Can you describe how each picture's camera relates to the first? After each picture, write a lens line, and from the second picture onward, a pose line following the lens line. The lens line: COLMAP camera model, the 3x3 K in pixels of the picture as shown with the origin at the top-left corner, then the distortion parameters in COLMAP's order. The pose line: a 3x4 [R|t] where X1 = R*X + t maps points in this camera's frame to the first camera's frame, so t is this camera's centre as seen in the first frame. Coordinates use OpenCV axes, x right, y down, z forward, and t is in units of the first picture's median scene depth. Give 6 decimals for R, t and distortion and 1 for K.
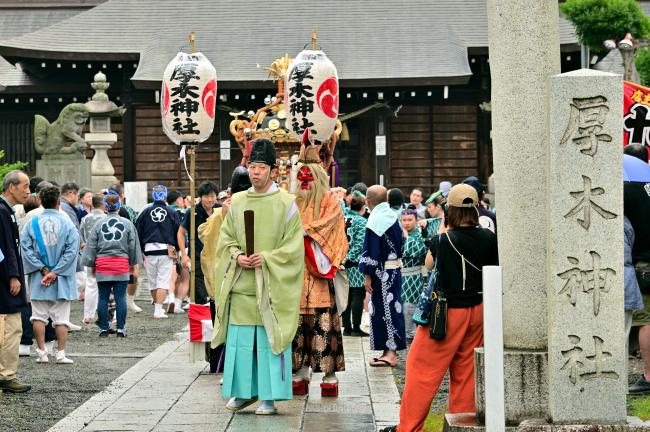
lens RADIAL K [[2125.9, 0, 325.0], [0, 2125.9, 216.0], [0, 0, 1]] dist [0.212669, 1.067499]
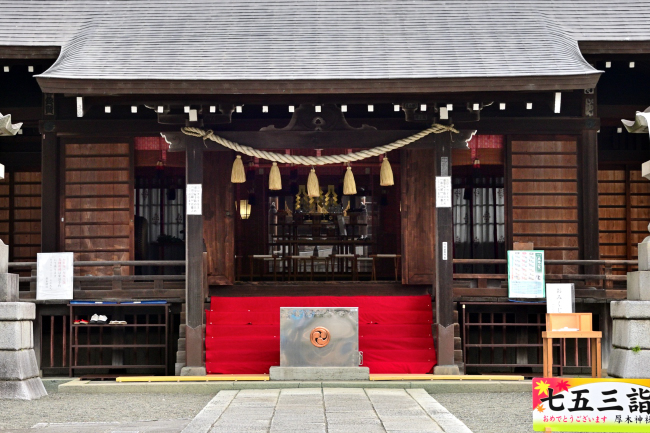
lens RADIAL K [[2125.9, 0, 325.0], [0, 2125.9, 216.5], [0, 0, 1]] dist [0.212669, 1.067499]
pose [[0.999978, 0.005750, 0.003281, -0.010548], [-0.005602, 0.999036, -0.043544, 0.001150], [-0.003529, 0.043525, 0.999046, 0.374170]]
